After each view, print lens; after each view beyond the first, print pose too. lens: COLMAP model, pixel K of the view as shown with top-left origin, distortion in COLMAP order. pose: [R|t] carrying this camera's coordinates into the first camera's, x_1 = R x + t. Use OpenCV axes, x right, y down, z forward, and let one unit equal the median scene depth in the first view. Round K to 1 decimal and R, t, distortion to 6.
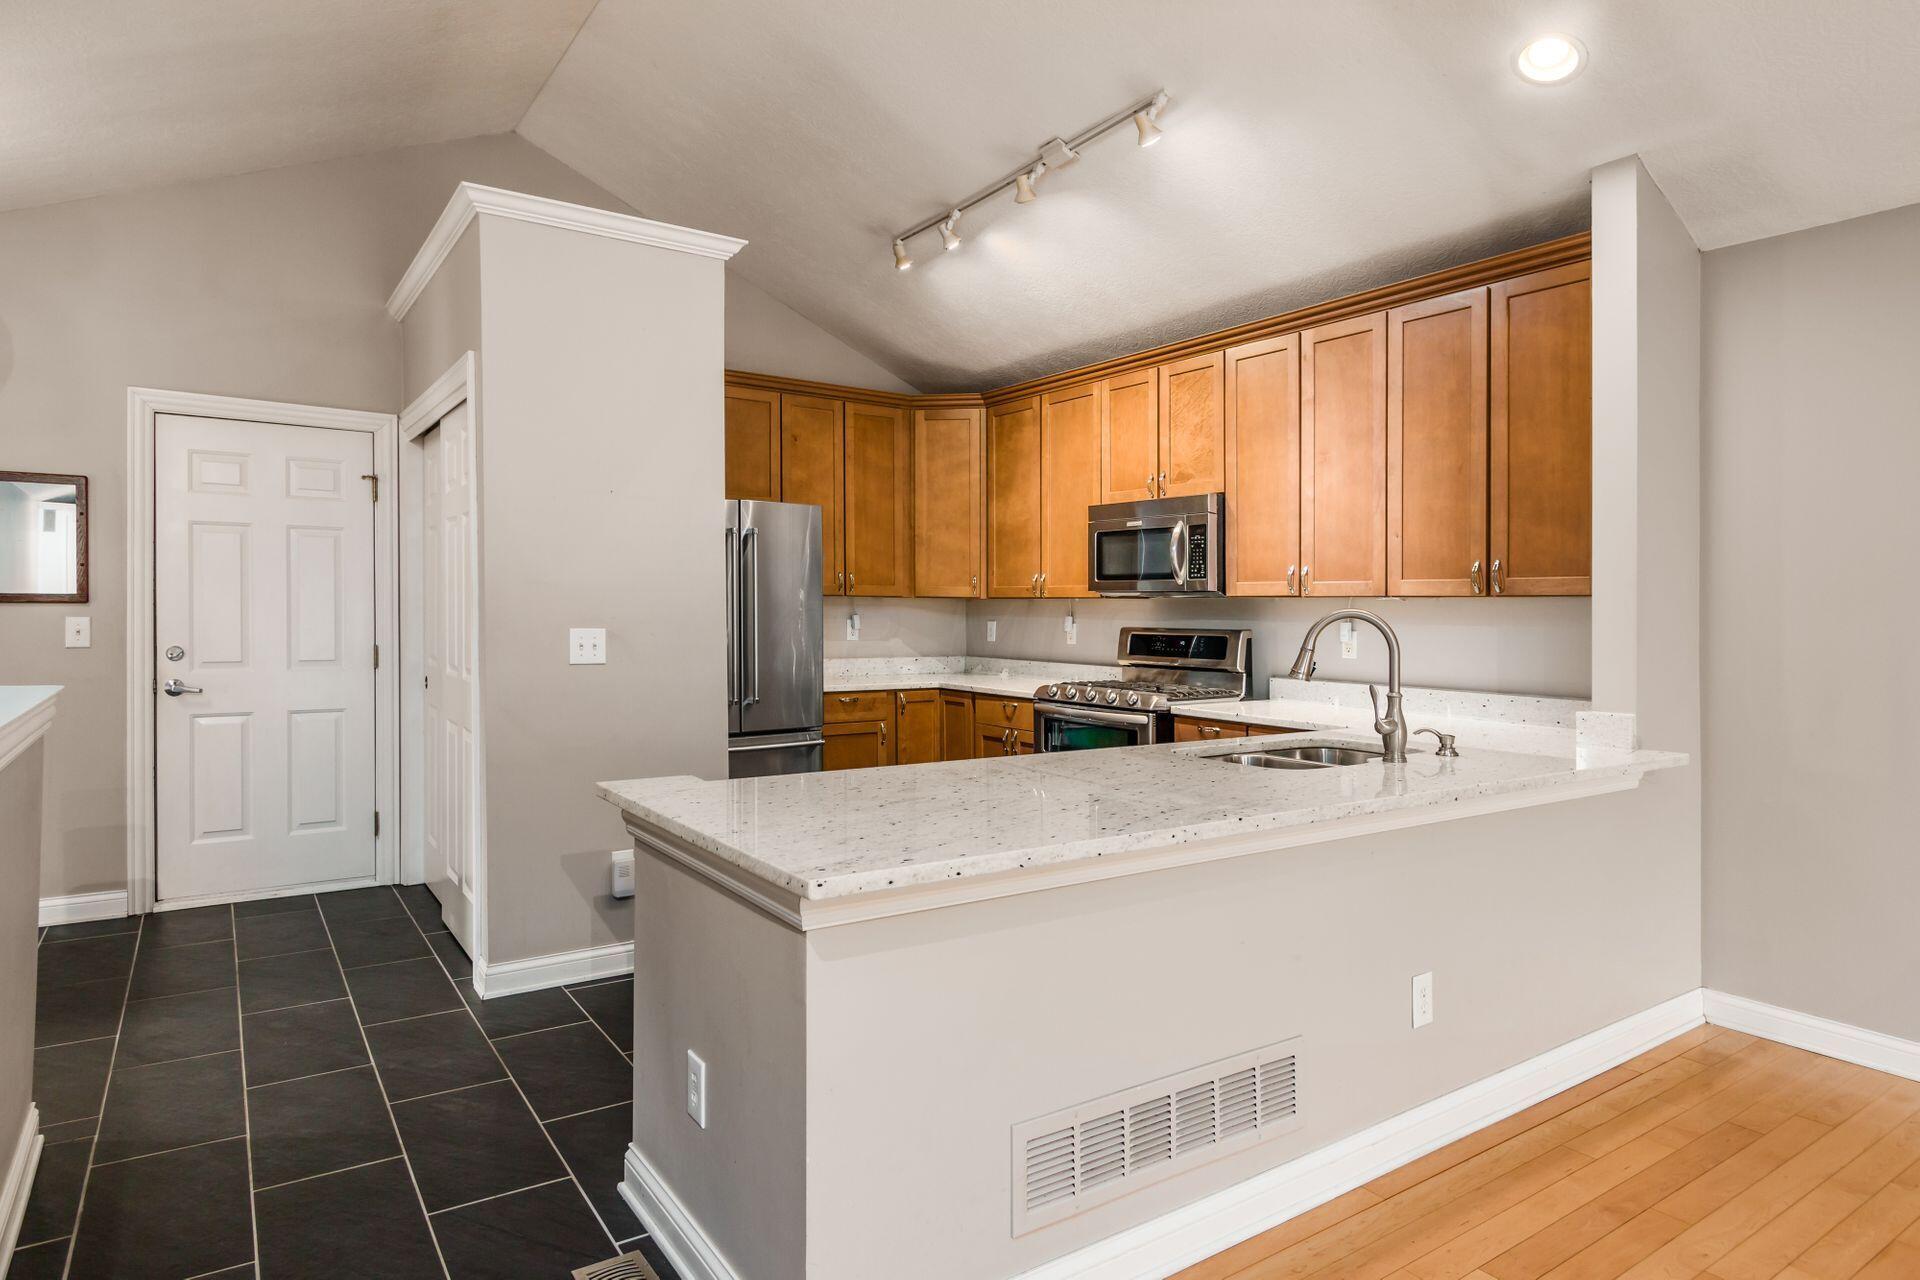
lens RADIAL K [[1110.2, 0, 943.9], [0, 1110.2, 634.8], [0, 0, 1]] dist [0.013677, -0.001283]
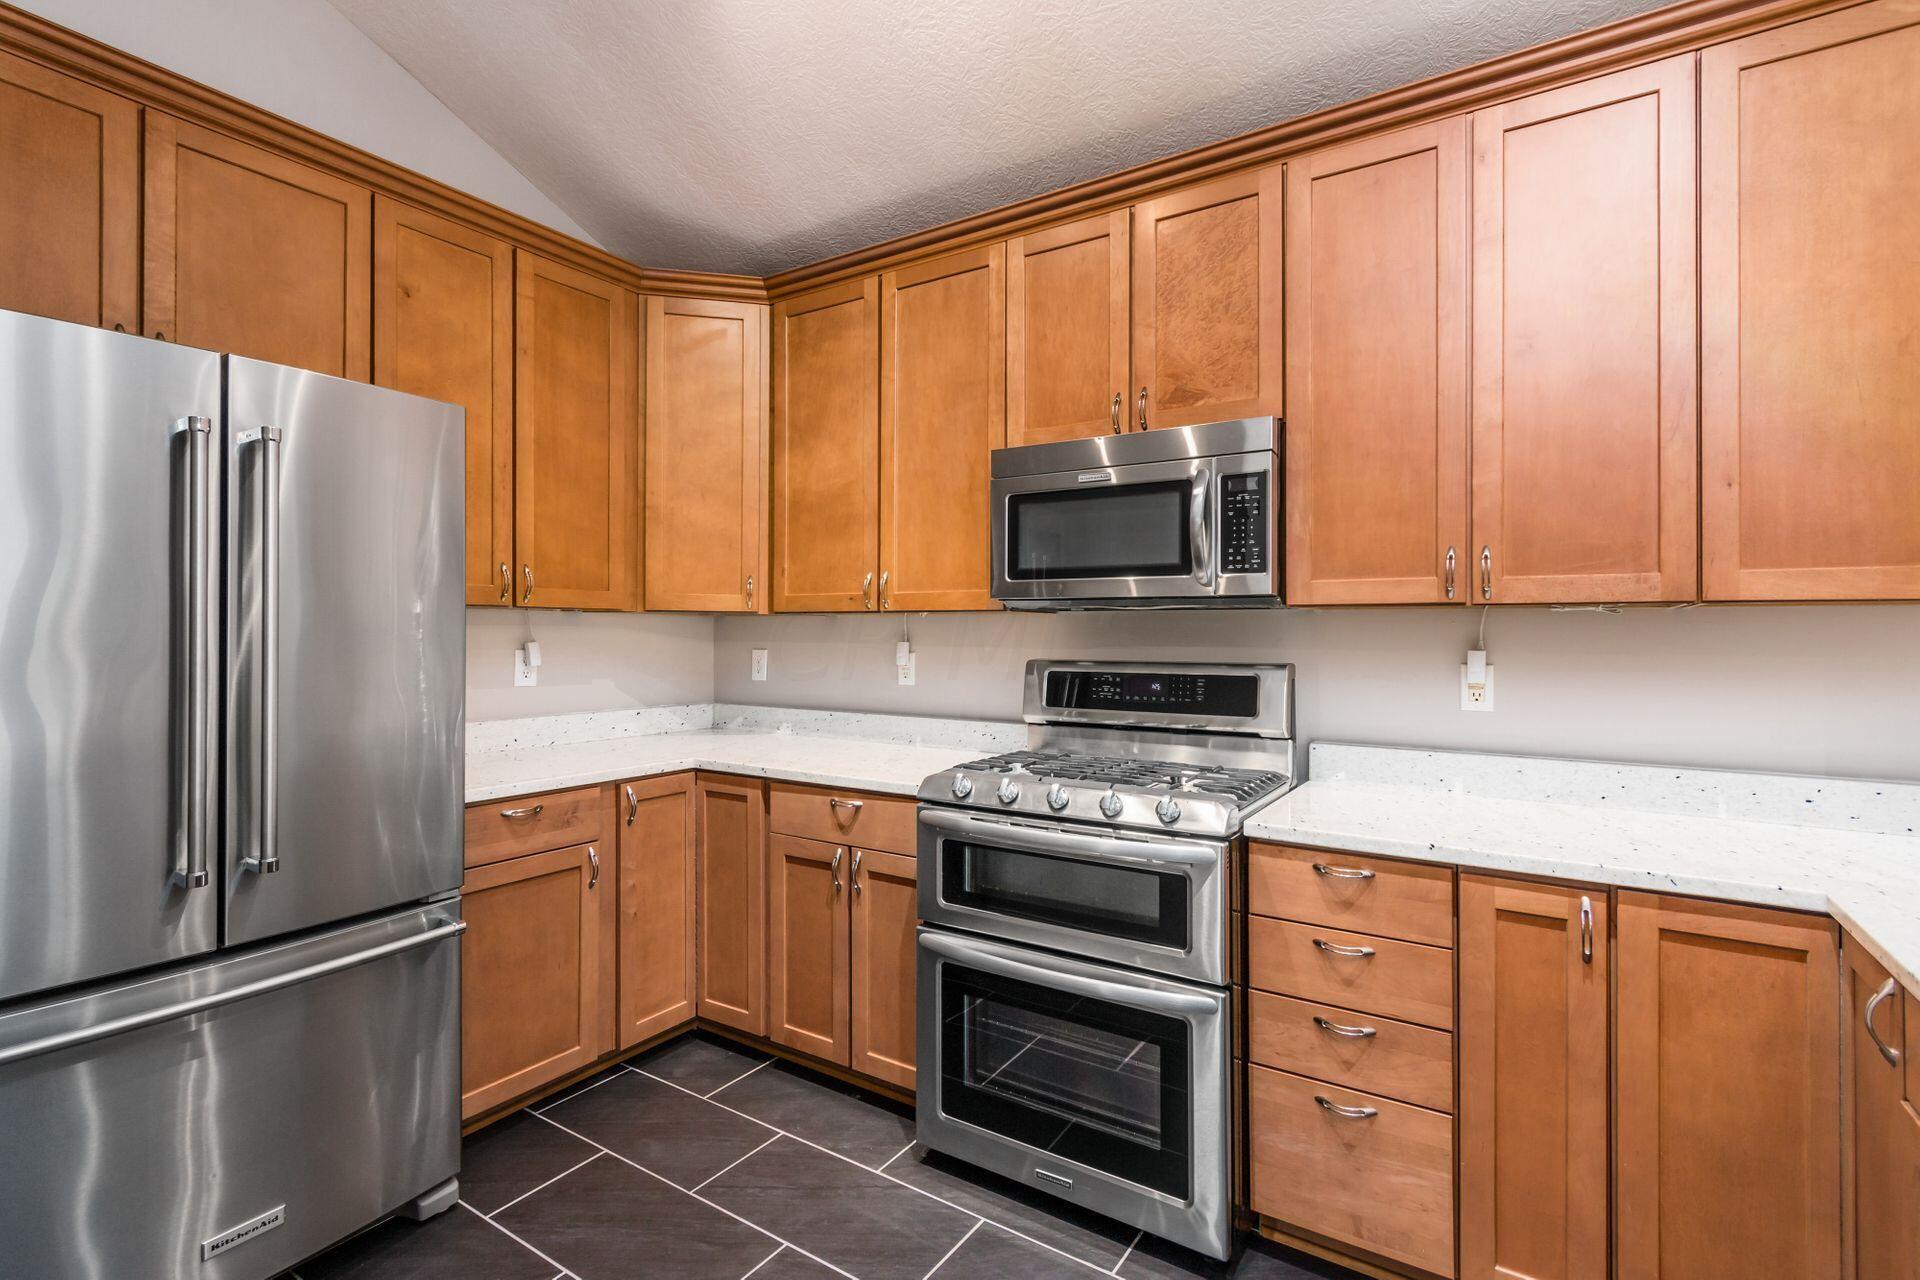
lens RADIAL K [[874.8, 0, 947.3], [0, 874.8, 616.3], [0, 0, 1]] dist [-0.000553, -0.000993]
pose [[0.926269, 0.003787, 0.376844, -0.056702], [0.012302, 0.999113, -0.040279, -0.011444], [-0.376663, 0.041945, 0.925400, 0.555310]]
